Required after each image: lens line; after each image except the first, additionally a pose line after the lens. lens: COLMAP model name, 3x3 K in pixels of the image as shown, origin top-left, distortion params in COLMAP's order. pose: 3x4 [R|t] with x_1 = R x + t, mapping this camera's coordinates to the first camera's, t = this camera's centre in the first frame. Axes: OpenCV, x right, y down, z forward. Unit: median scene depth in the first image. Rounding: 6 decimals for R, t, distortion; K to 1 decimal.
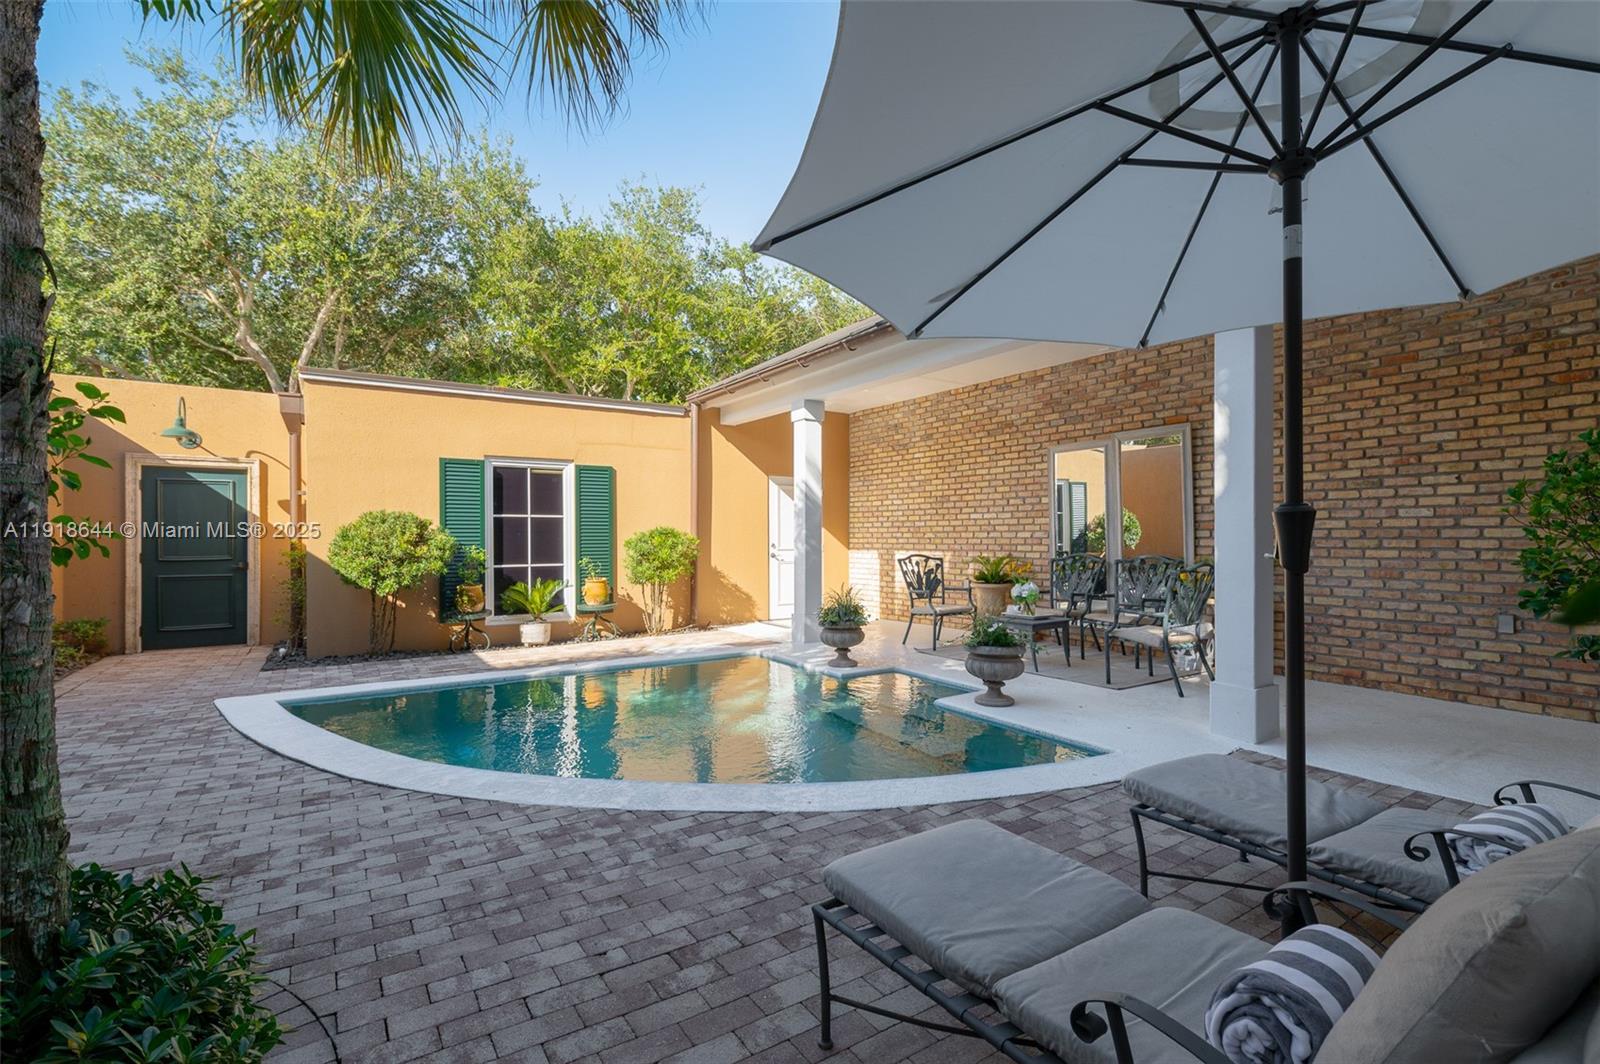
lens RADIAL K [[724.4, 0, 798.5], [0, 724.4, 531.4], [0, 0, 1]] dist [0.004357, 0.000206]
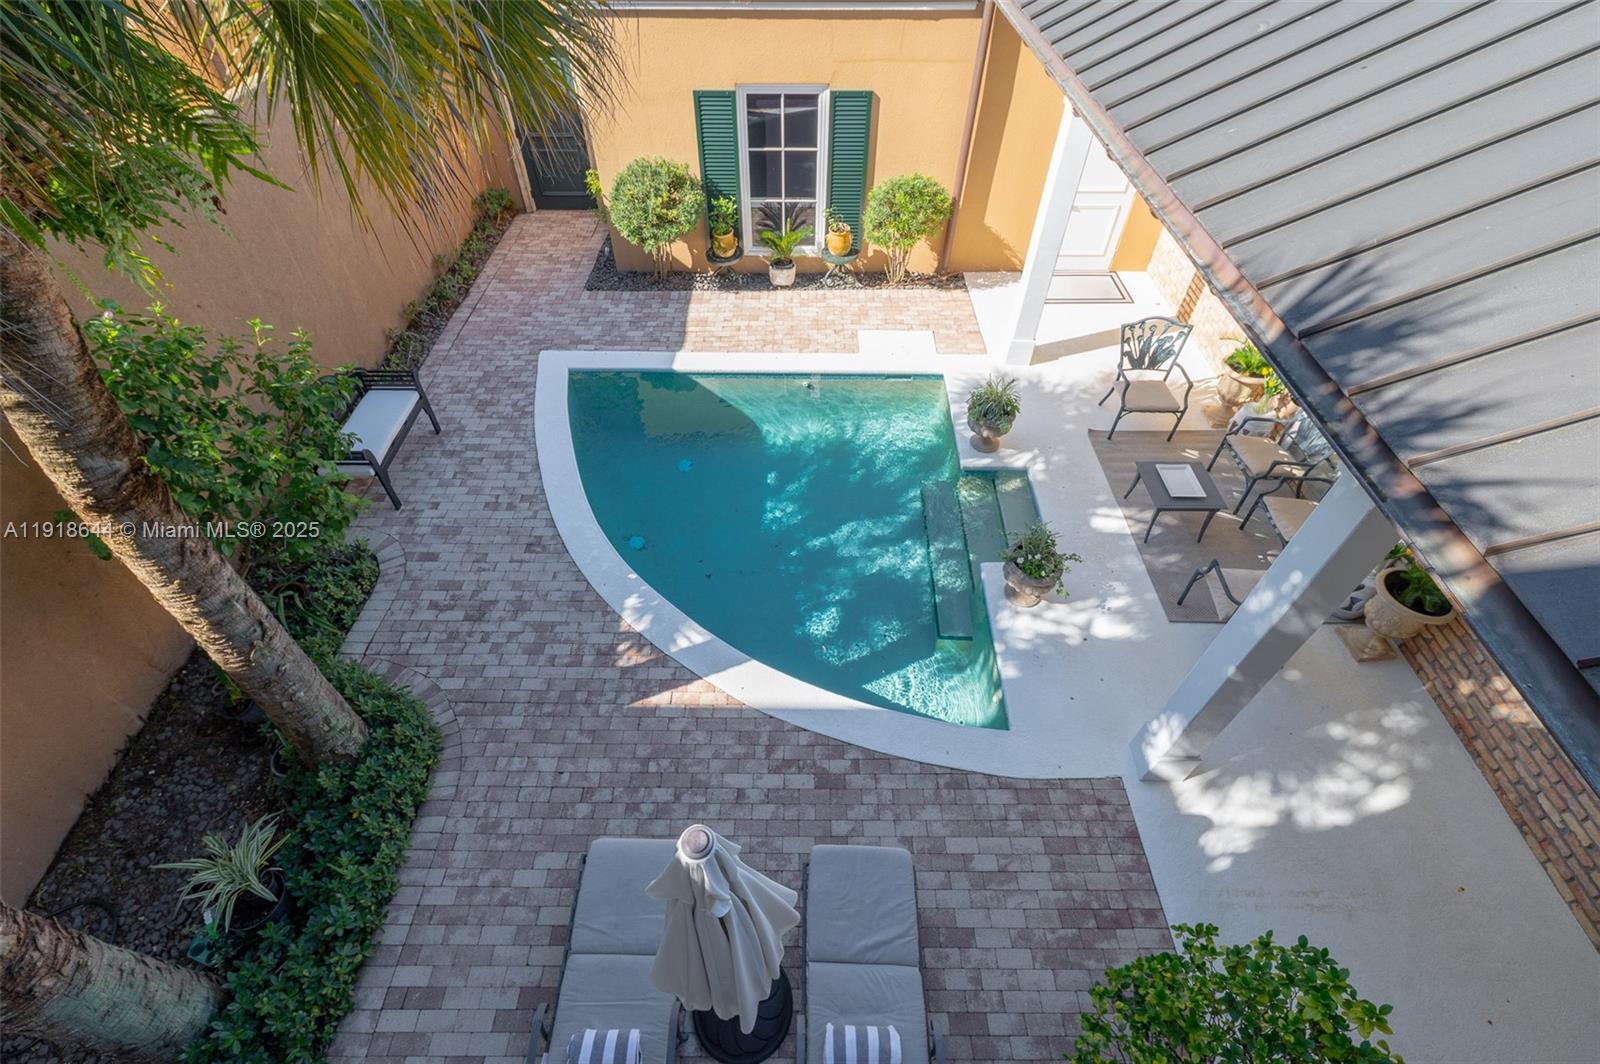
lens RADIAL K [[724.4, 0, 798.8], [0, 724.4, 529.8], [0, 0, 1]] dist [0.004357, 0.000206]
pose [[0.834155, 0.404948, -0.374435, 0.581278], [0.001408, 0.677337, 0.735672, -1.044755], [0.551528, -0.614192, 0.564434, 0.393401]]
